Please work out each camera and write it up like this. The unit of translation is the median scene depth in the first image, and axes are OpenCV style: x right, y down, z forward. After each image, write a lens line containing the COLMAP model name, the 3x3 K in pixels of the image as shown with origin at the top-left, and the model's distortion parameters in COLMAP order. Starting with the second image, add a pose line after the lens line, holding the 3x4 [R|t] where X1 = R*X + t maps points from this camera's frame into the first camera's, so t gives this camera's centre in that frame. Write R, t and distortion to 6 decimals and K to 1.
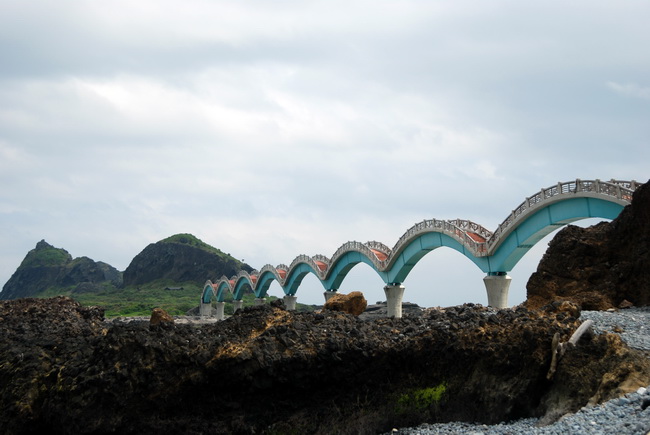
lens RADIAL K [[1264.3, 0, 323.5], [0, 1264.3, 219.3], [0, 0, 1]] dist [0.077261, 0.000000]
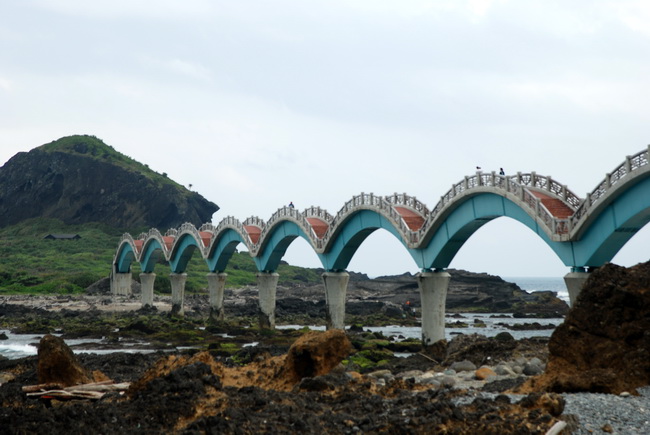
lens RADIAL K [[2390.0, 0, 326.7], [0, 2390.0, 217.2], [0, 0, 1]] dist [0.624348, 0.000000]
pose [[0.999913, 0.010885, -0.007410, 0.014360], [-0.010493, 0.998642, 0.051029, -0.035402], [0.007955, -0.050946, 0.998670, -0.160256]]
